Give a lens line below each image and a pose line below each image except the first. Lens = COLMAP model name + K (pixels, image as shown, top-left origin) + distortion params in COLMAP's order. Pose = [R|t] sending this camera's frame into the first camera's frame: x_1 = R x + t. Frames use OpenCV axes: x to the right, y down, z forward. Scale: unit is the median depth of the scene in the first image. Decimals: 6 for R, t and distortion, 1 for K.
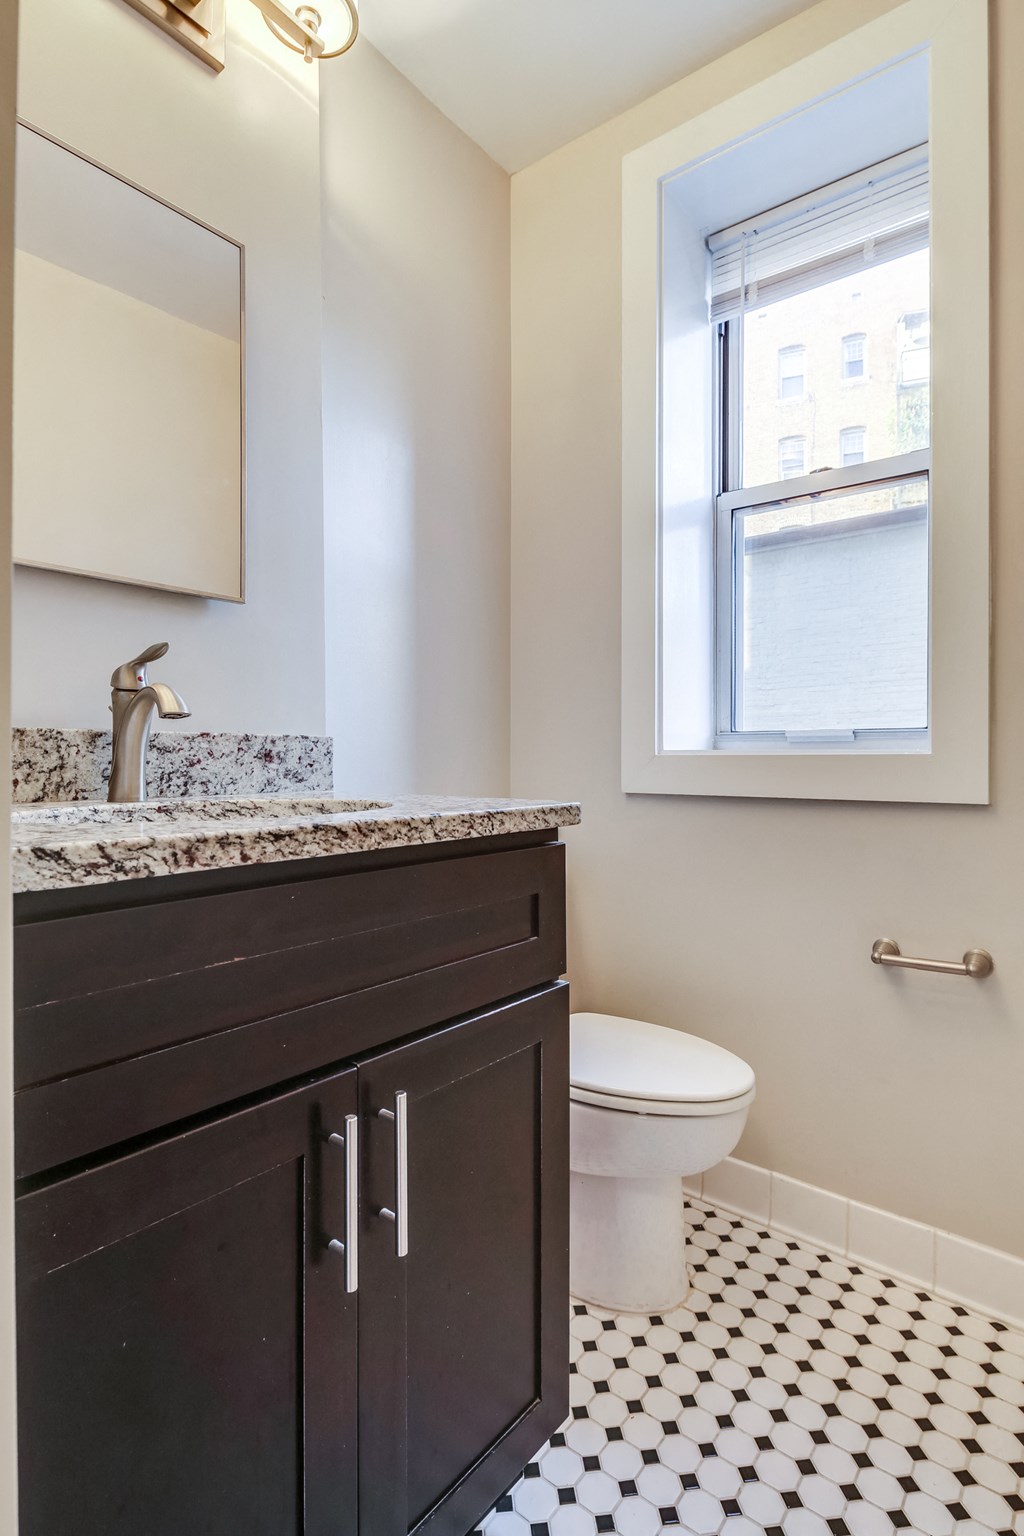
lens RADIAL K [[753.0, 0, 512.0], [0, 753.0, 768.0], [0, 0, 1]] dist [-0.001714, -0.000032]
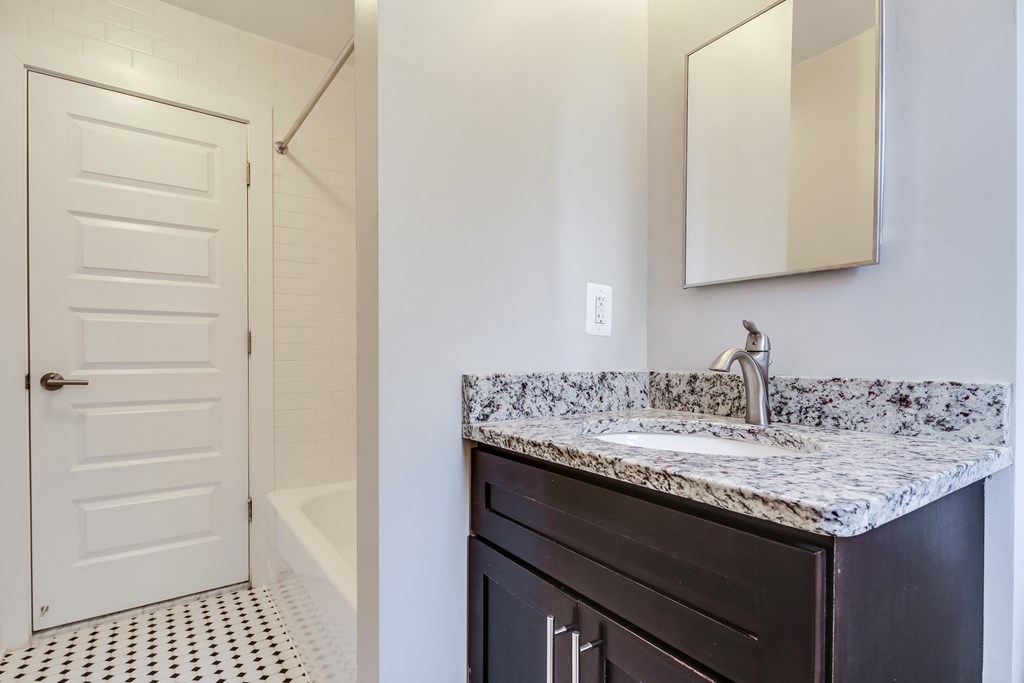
lens RADIAL K [[502.0, 0, 514.9], [0, 502.0, 359.4], [0, 0, 1]] dist [-0.001714, -0.000032]
pose [[-0.272883, 0.007402, -0.962019, 0.562434], [-0.011650, 0.999872, 0.010998, -0.084883], [0.961977, 0.014209, -0.272762, 0.754700]]
